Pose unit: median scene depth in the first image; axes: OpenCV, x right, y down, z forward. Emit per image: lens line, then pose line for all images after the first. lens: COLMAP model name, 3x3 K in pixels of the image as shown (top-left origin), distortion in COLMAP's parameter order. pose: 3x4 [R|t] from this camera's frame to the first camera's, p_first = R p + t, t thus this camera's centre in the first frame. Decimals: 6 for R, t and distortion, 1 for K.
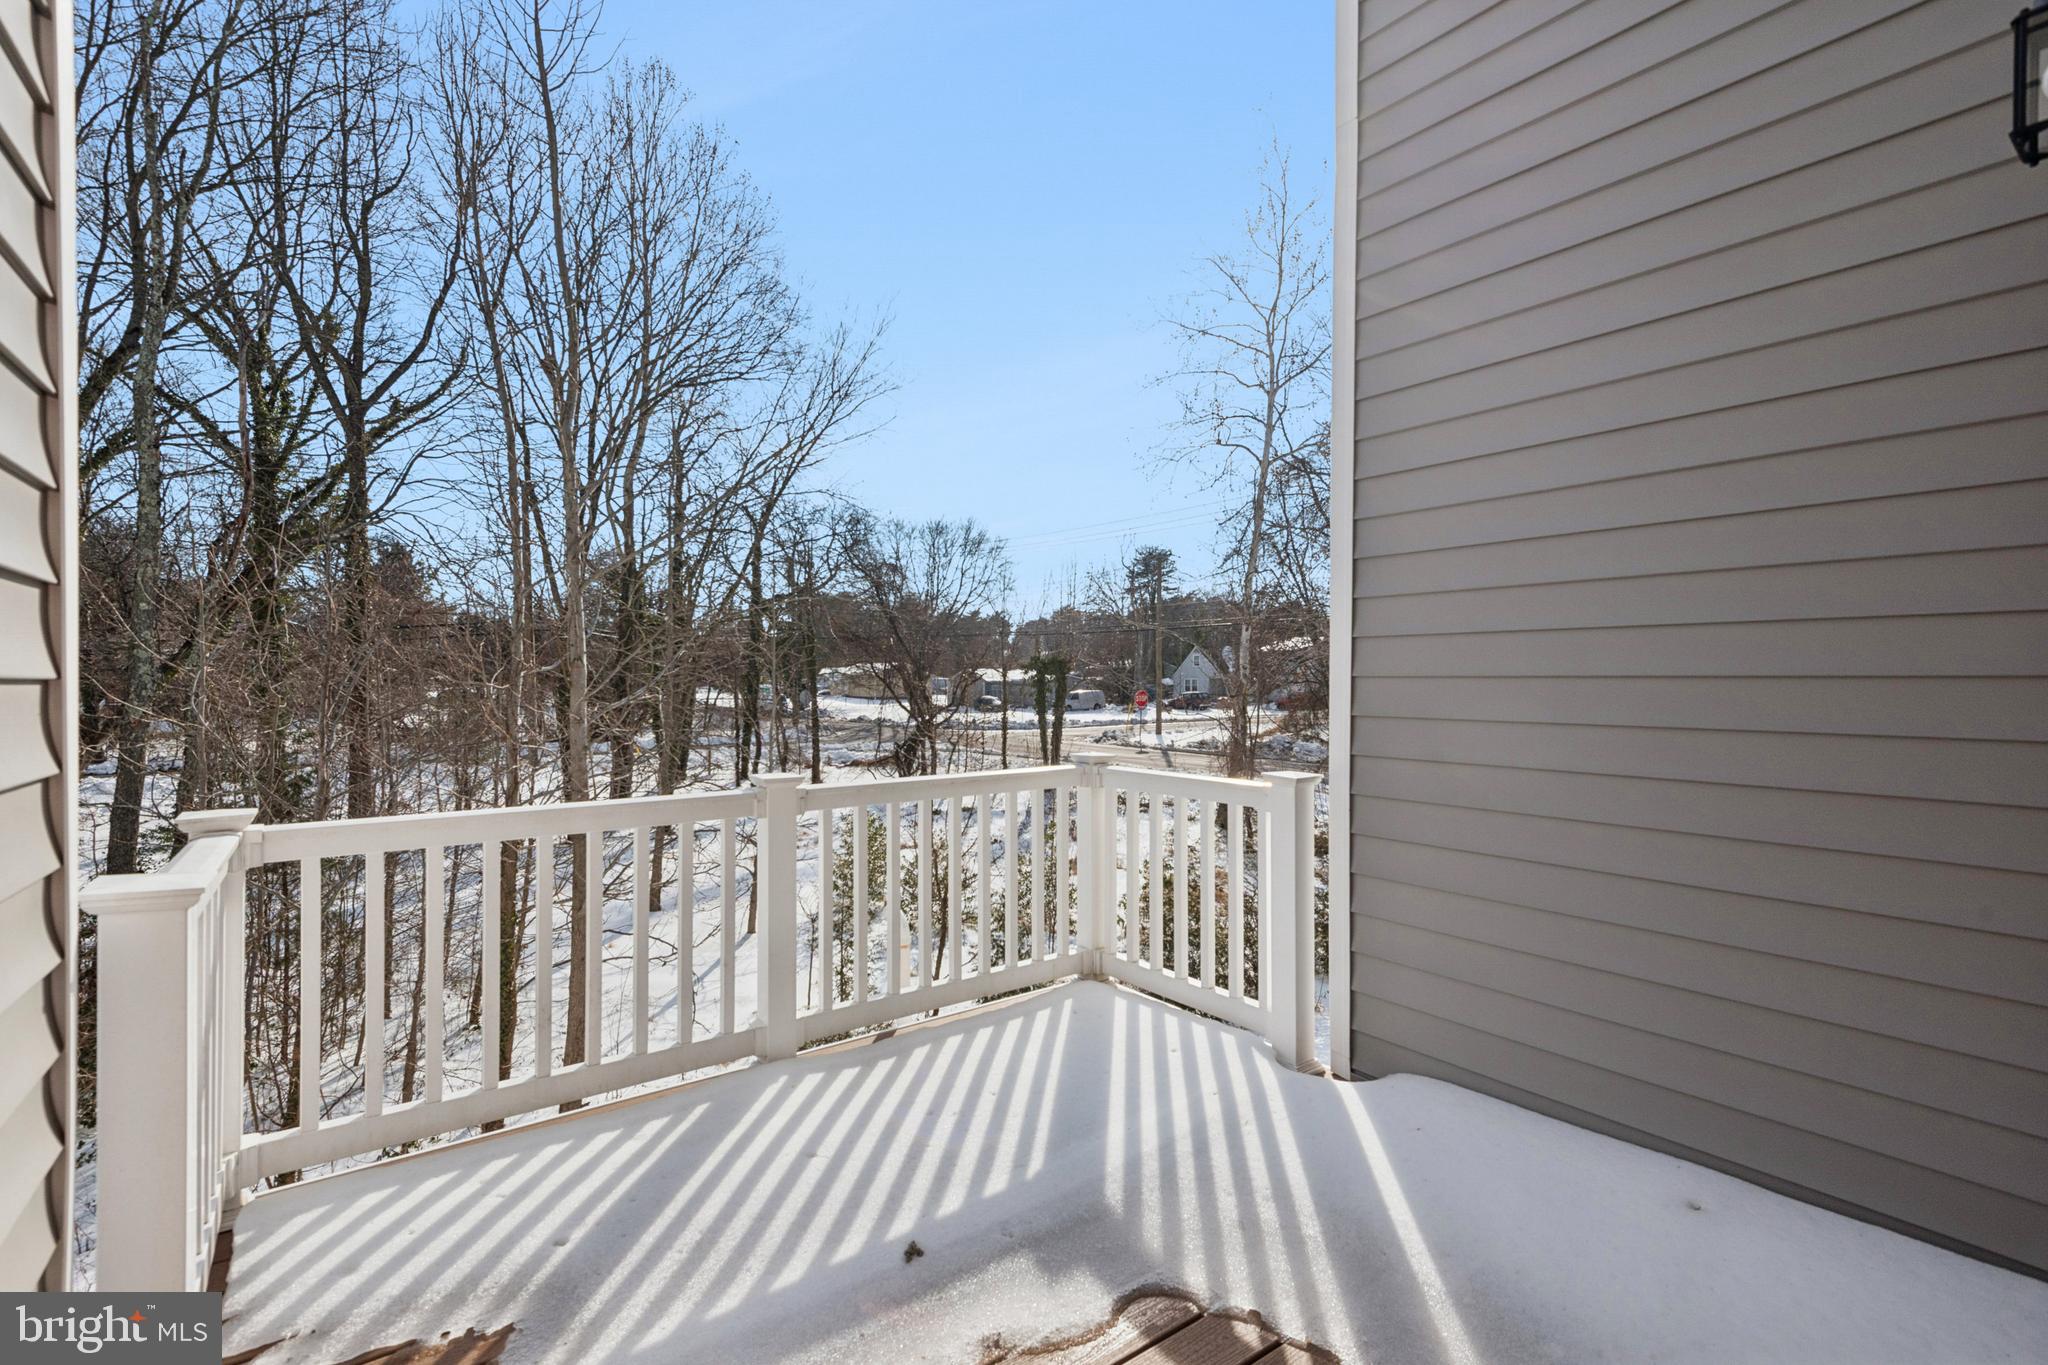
lens RADIAL K [[938.5, 0, 1024.0], [0, 938.5, 682.5], [0, 0, 1]] dist [0.014094, -0.000429]
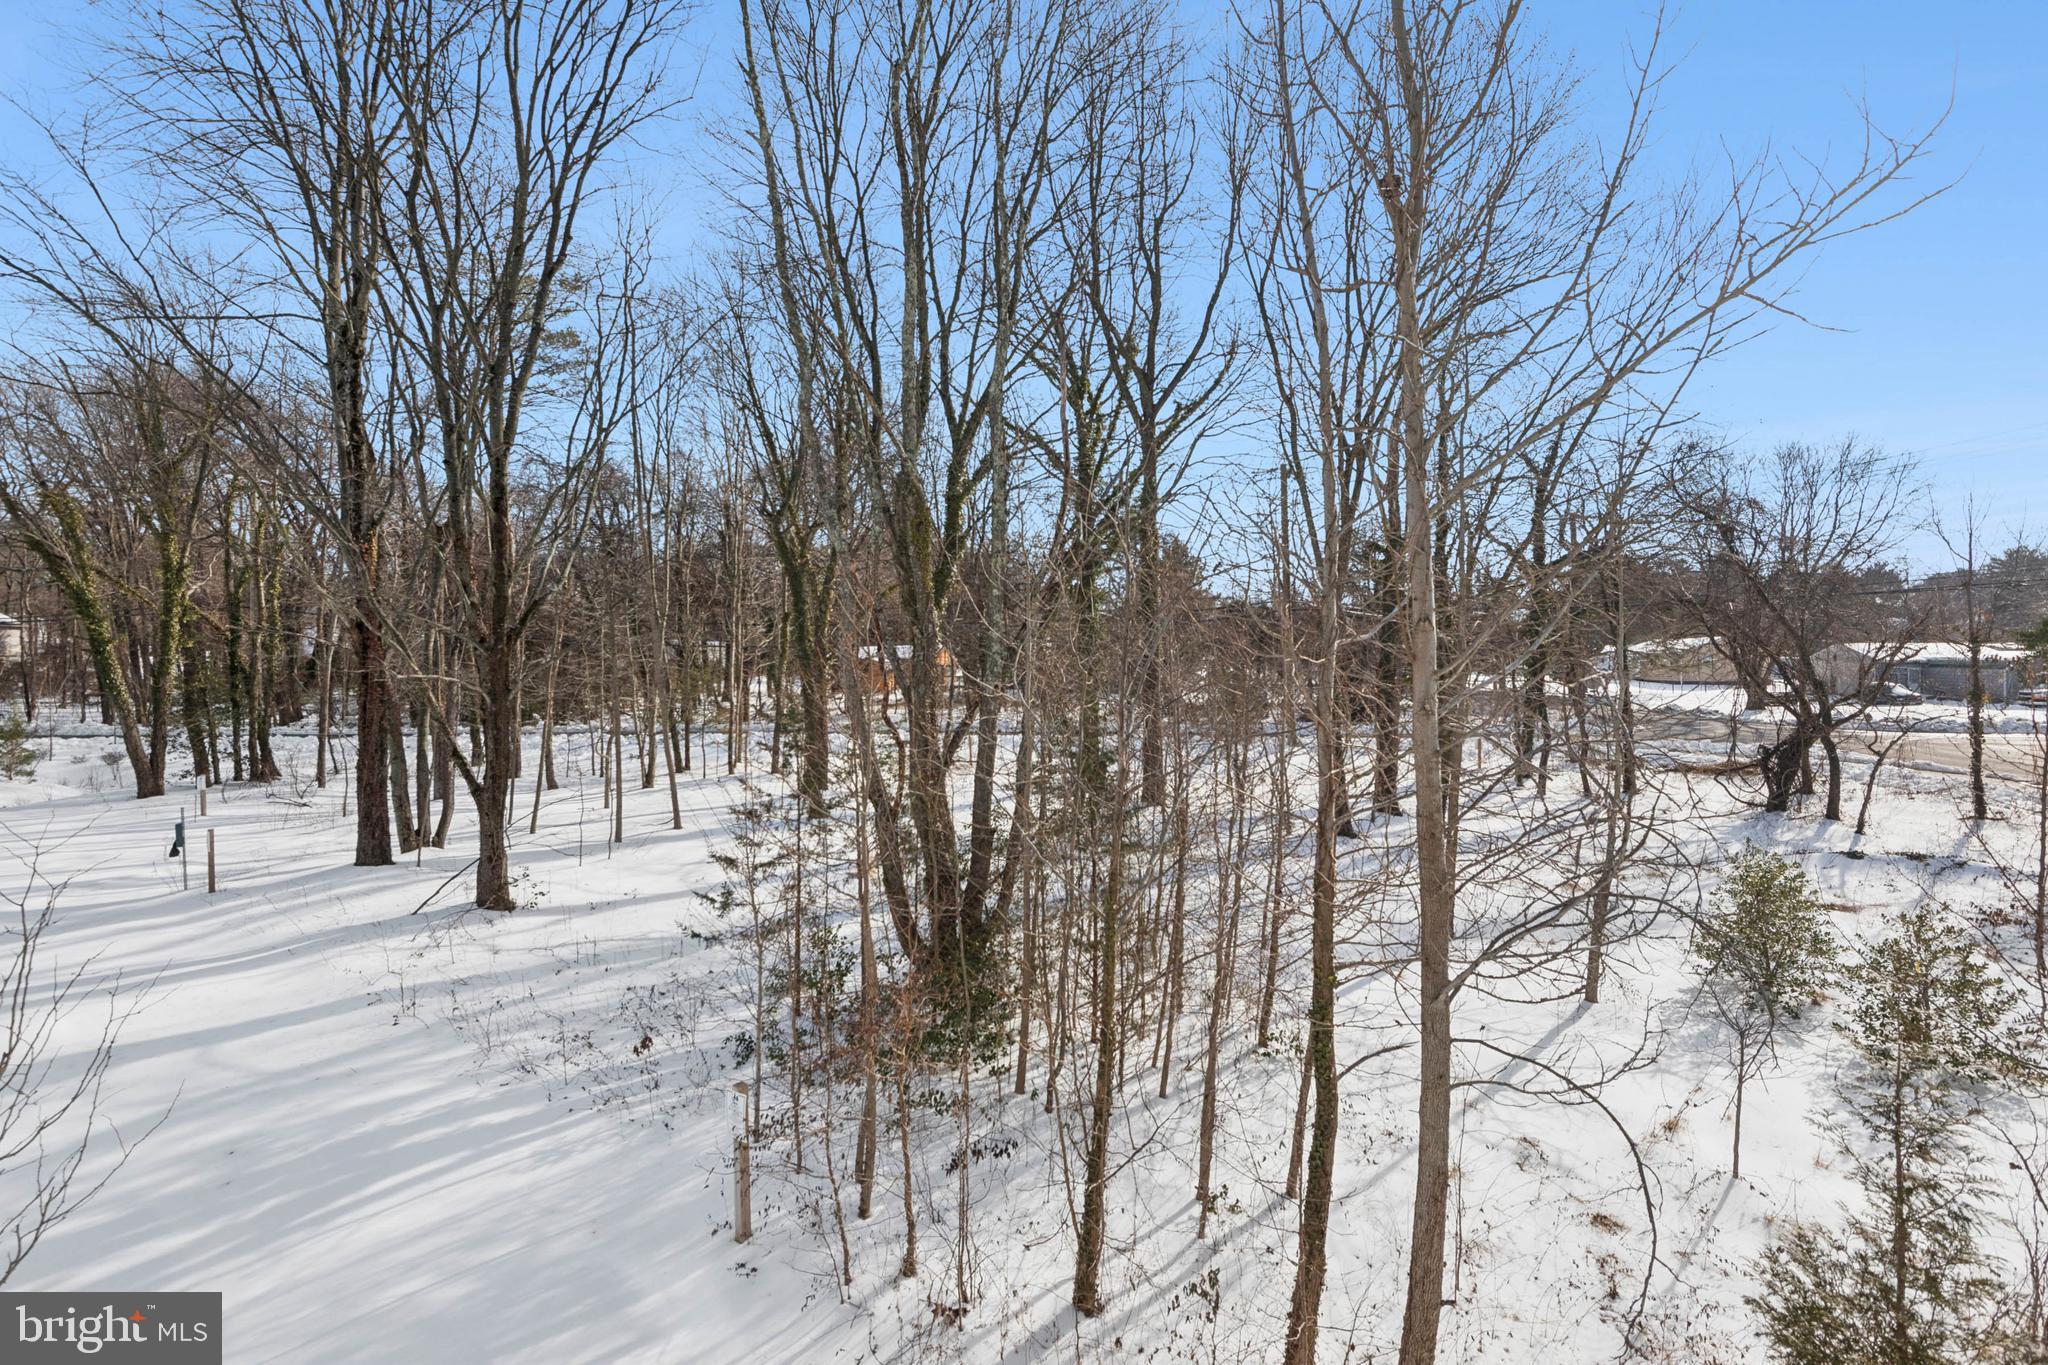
lens RADIAL K [[938.5, 0, 1024.0], [0, 938.5, 682.5], [0, 0, 1]] dist [0.014094, -0.000429]
pose [[0.735488, 0.011282, -0.677444, -0.064209], [0.001897, 0.999823, 0.018711, 0.002199], [0.677535, -0.015047, 0.735336, 0.086874]]
